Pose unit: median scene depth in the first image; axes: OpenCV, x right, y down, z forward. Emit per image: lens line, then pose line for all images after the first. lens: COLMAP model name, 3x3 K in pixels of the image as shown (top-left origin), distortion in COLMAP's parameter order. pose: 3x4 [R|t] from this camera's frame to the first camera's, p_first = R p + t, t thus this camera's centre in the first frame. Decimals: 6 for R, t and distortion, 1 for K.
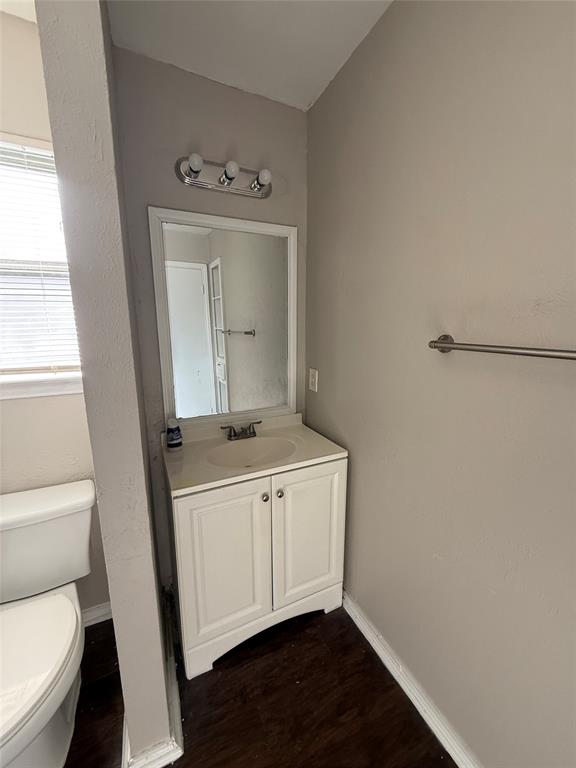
lens RADIAL K [[305.5, 0, 286.3], [0, 305.5, 381.0], [0, 0, 1]] dist [0.002179, 0.000075]
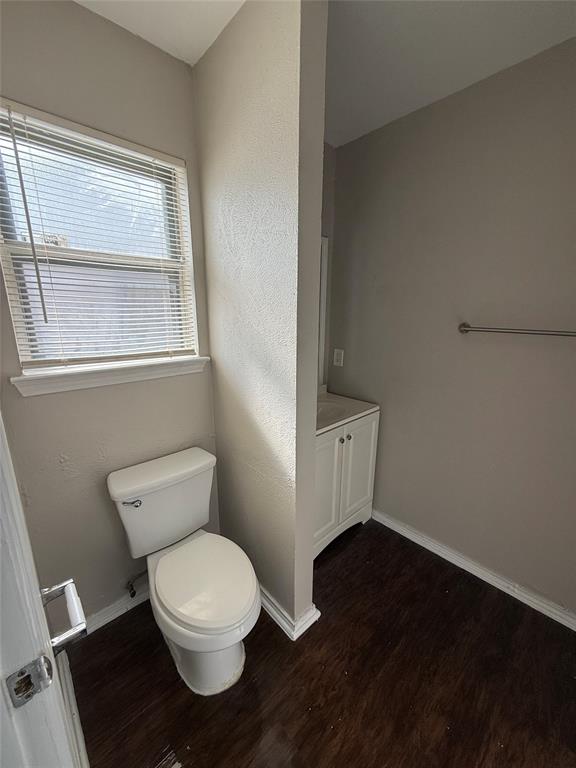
lens RADIAL K [[305.5, 0, 290.1], [0, 305.5, 381.6], [0, 0, 1]] dist [0.002179, 0.000075]
pose [[0.952786, -0.063112, 0.297010, -0.599528], [0.048653, 0.997254, 0.055831, 0.020383], [-0.299718, -0.038745, 0.953241, -0.214006]]
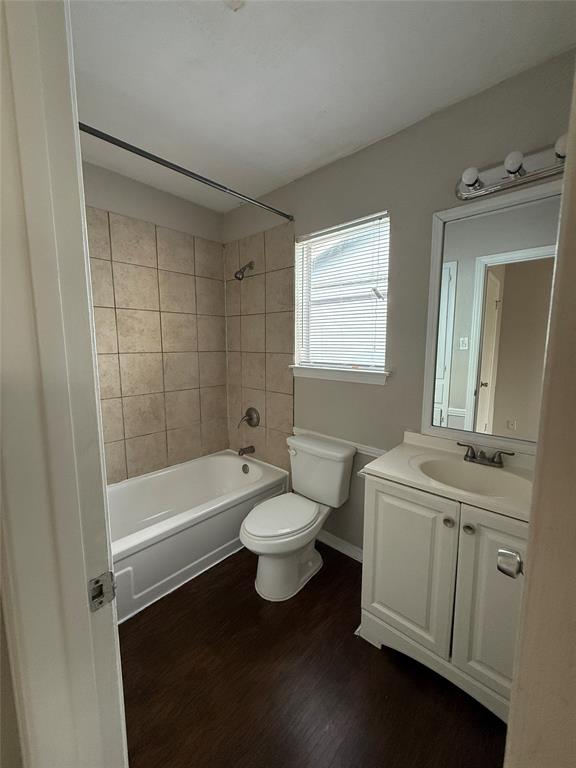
lens RADIAL K [[305.5, 0, 289.4], [0, 305.5, 384.9], [0, 0, 1]] dist [0.002179, 0.000075]
pose [[0.365947, 0.126121, -0.922050, 0.469956], [-0.173022, 0.982721, 0.065750, 0.003954], [0.914410, 0.135474, 0.381446, 0.149427]]
